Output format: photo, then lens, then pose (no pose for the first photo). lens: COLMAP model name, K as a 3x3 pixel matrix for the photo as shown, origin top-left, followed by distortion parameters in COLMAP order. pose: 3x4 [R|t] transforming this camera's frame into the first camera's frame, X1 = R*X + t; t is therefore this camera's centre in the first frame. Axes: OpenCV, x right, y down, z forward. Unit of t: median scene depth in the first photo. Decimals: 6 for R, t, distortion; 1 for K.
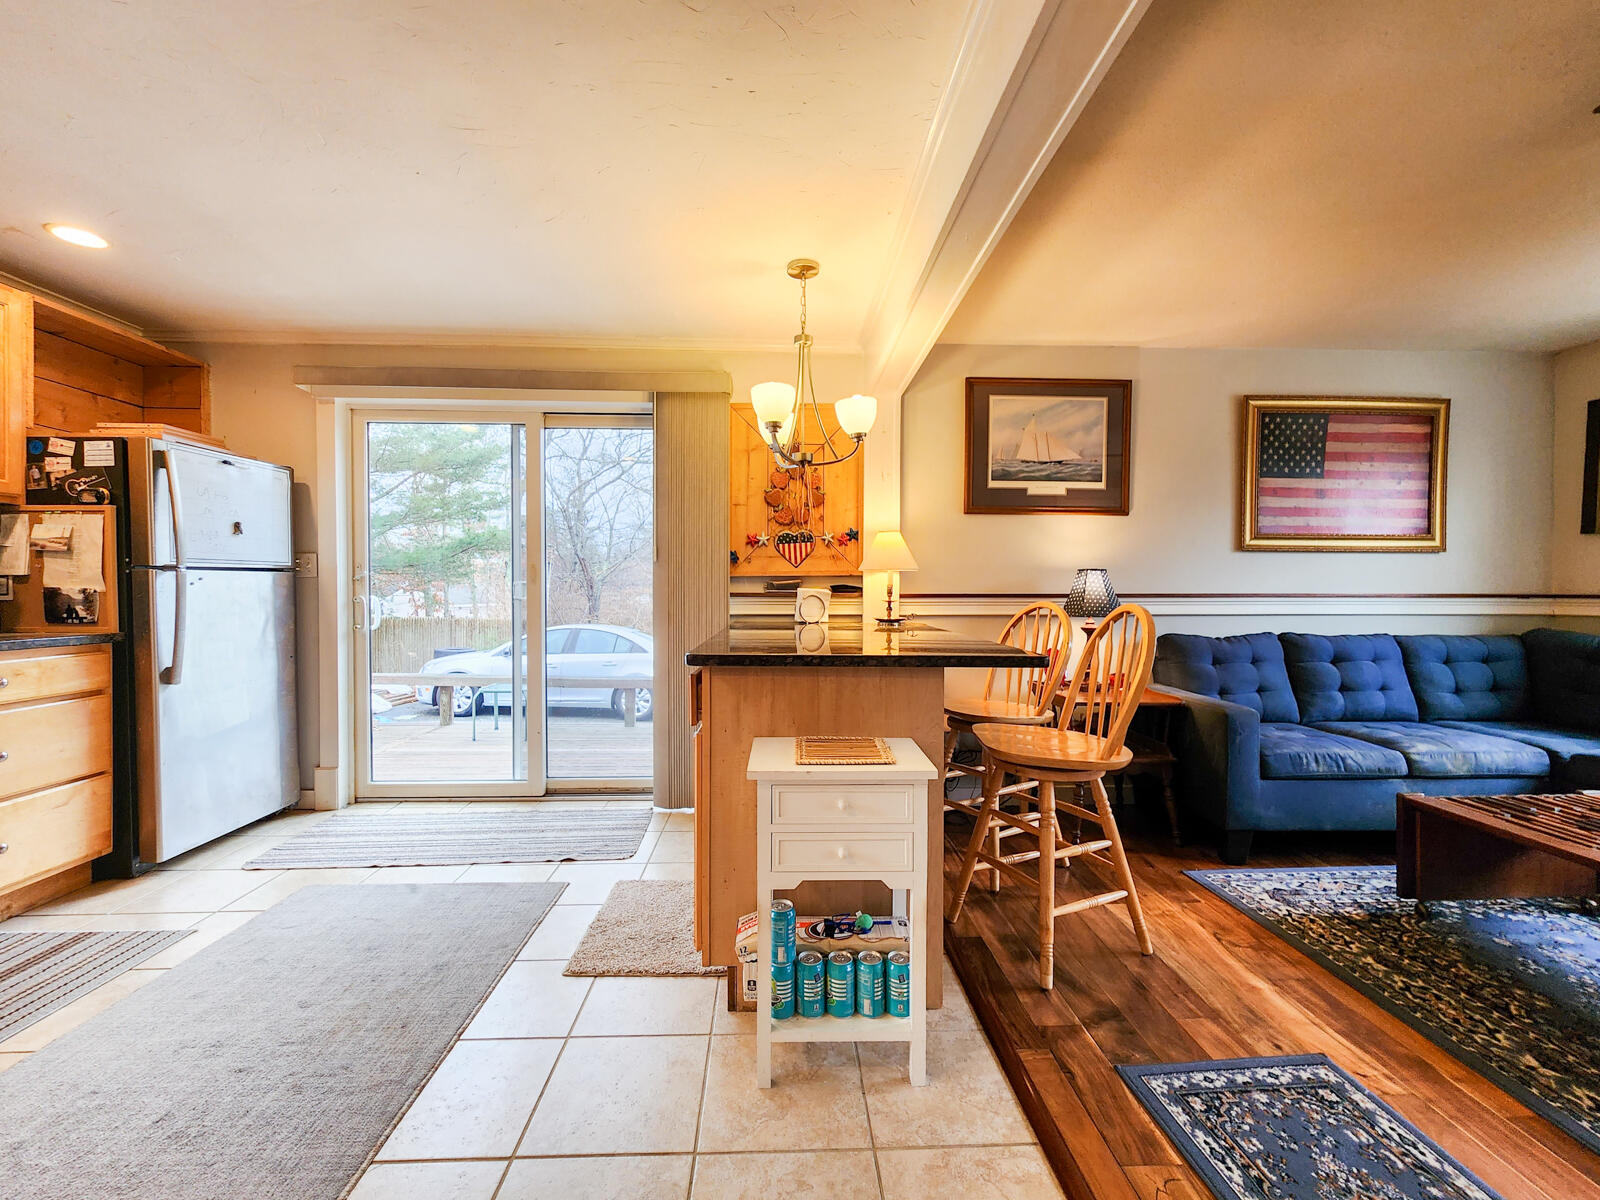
lens RADIAL K [[664.6, 0, 836.5], [0, 664.6, 586.3], [0, 0, 1]] dist [-0.001568, -0.001400]
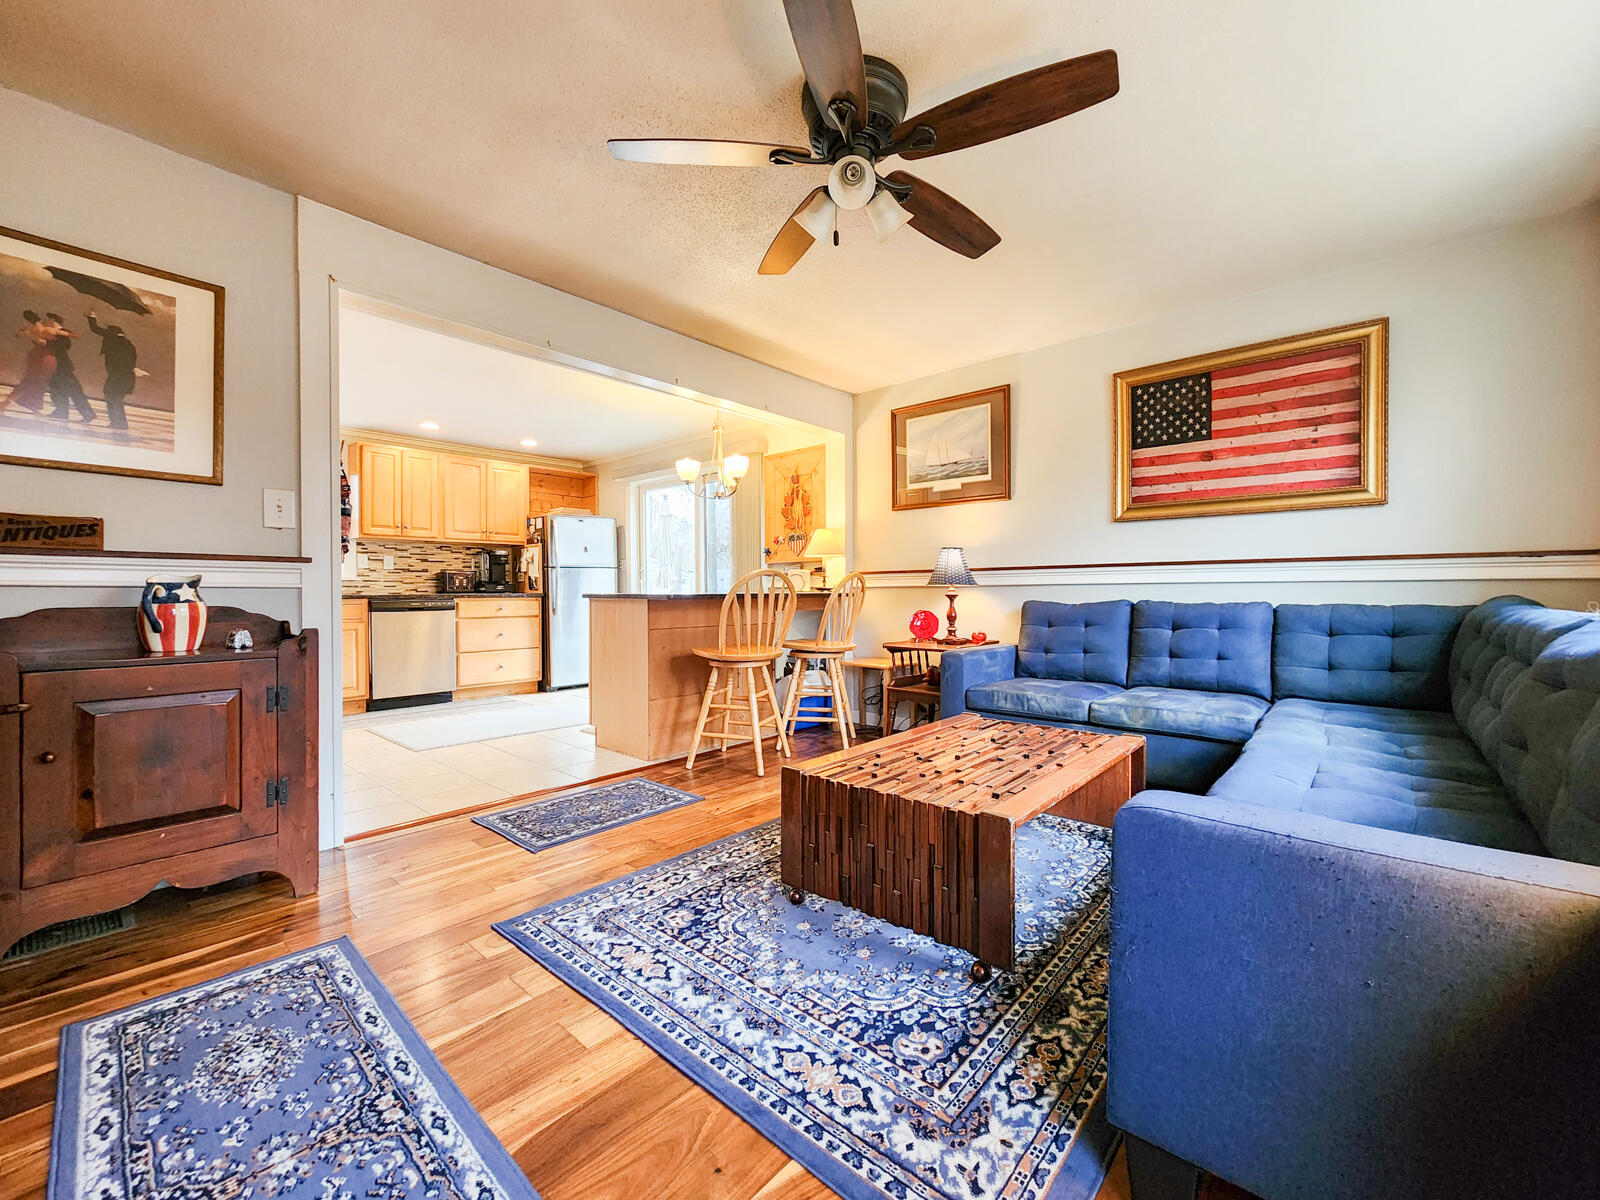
lens RADIAL K [[664.6, 0, 847.2], [0, 664.6, 600.0], [0, 0, 1]] dist [-0.001568, -0.001400]
pose [[0.741618, 0.001293, -0.670821, 1.073663], [0.008776, 0.999894, 0.011630, 0.056257], [0.670765, -0.014512, 0.741528, -0.064271]]
